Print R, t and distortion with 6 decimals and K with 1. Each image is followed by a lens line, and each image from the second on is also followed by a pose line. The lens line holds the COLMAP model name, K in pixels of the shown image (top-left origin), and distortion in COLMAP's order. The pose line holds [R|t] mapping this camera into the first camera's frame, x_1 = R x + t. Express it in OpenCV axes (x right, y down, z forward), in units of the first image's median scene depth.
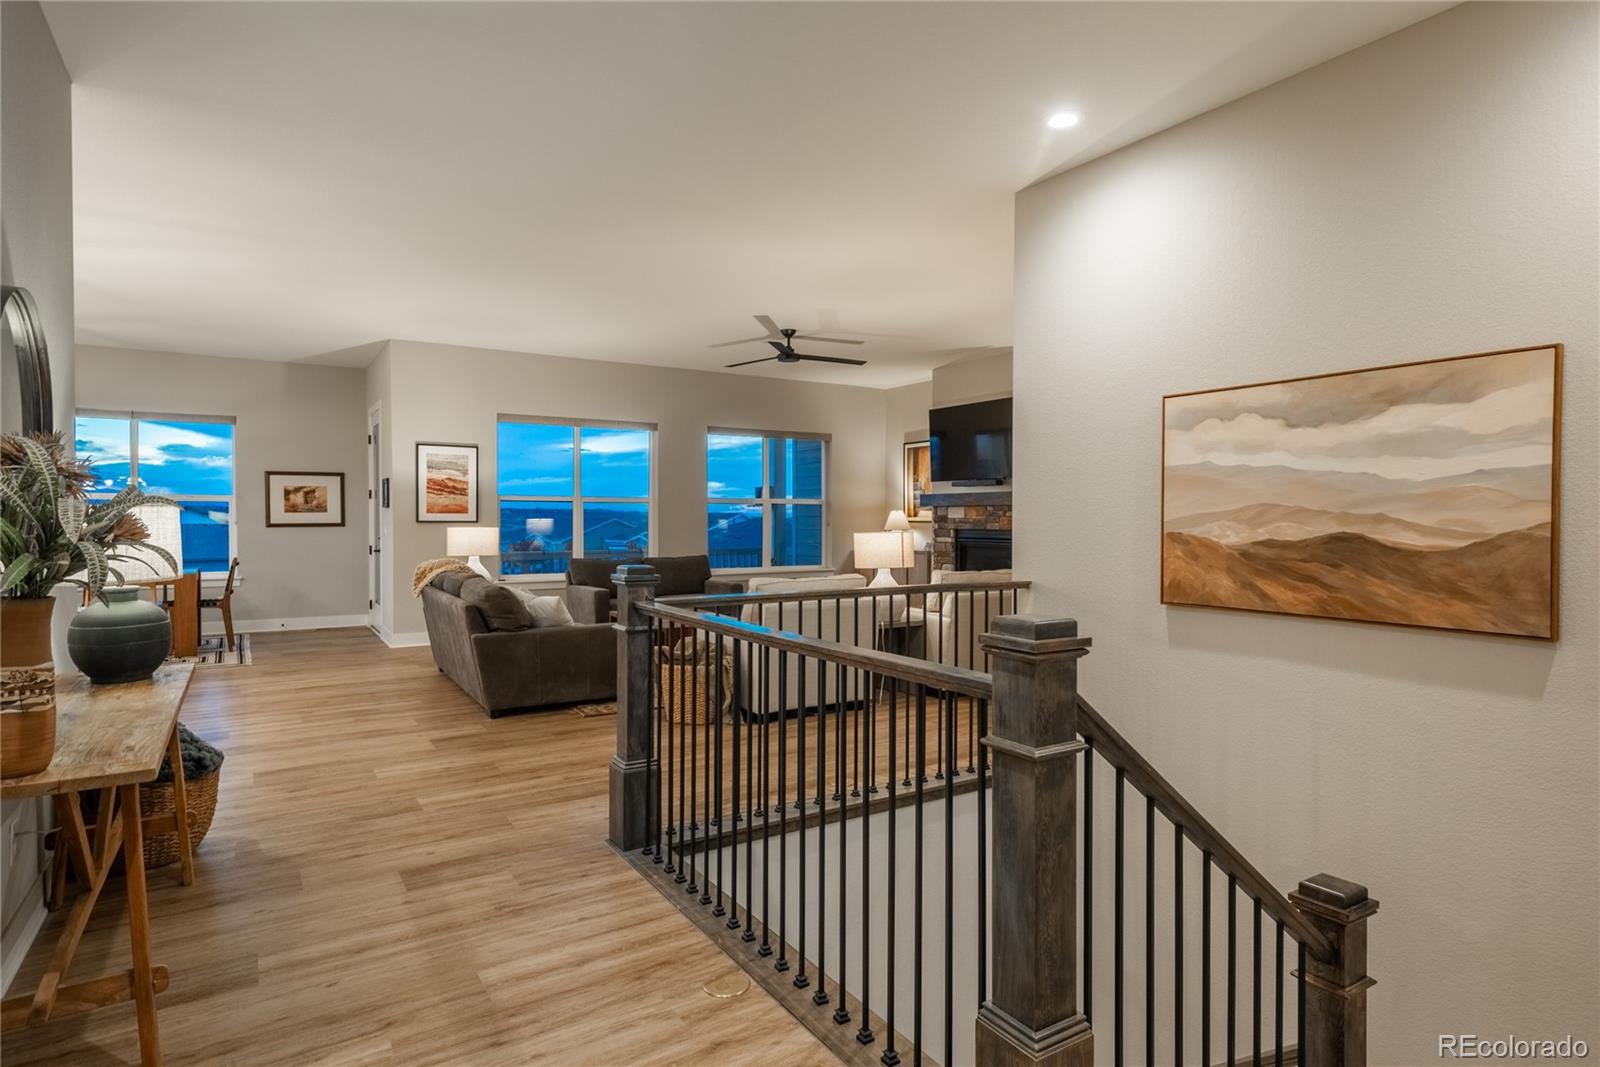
lens RADIAL K [[874.7, 0, 800.0], [0, 874.7, 533.5], [0, 0, 1]] dist [0.040953, 0.000331]
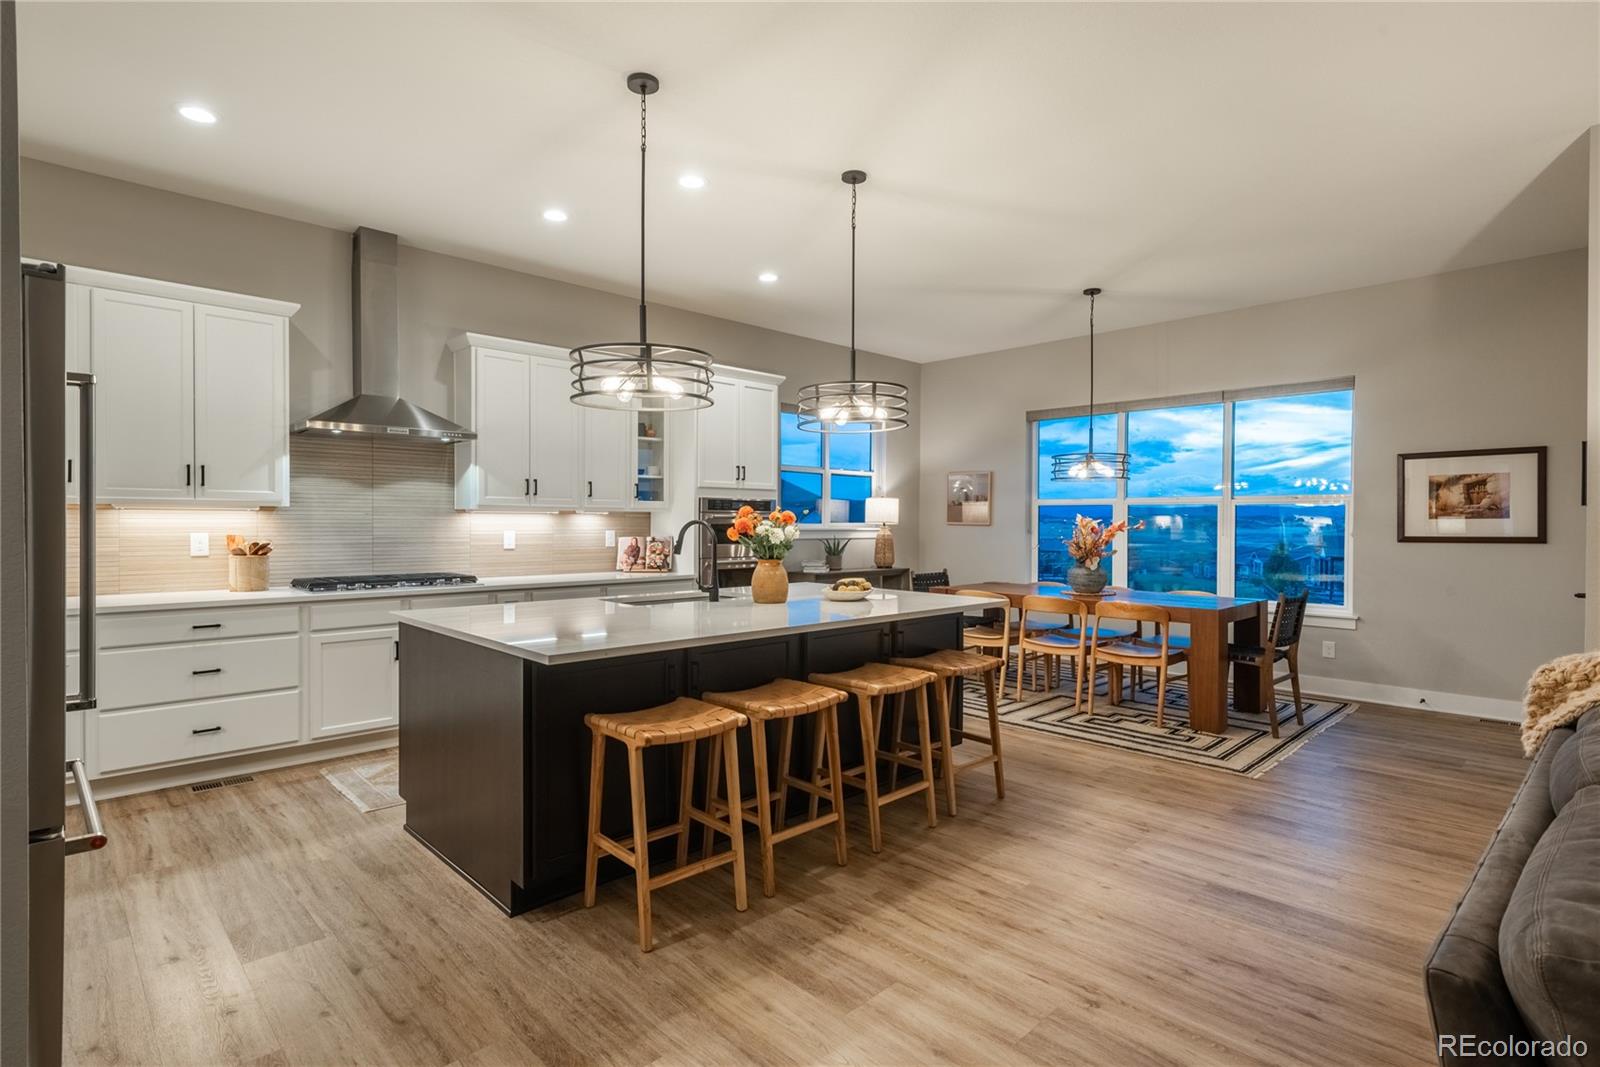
lens RADIAL K [[809.1, 0, 800.0], [0, 809.1, 533.5], [0, 0, 1]] dist [-0.001808, -0.000531]
pose [[0.216527, 0.011677, -0.976207, -0.139768], [-0.019034, 0.999789, 0.007737, -0.010379], [0.976091, 0.016906, 0.216704, 0.494851]]
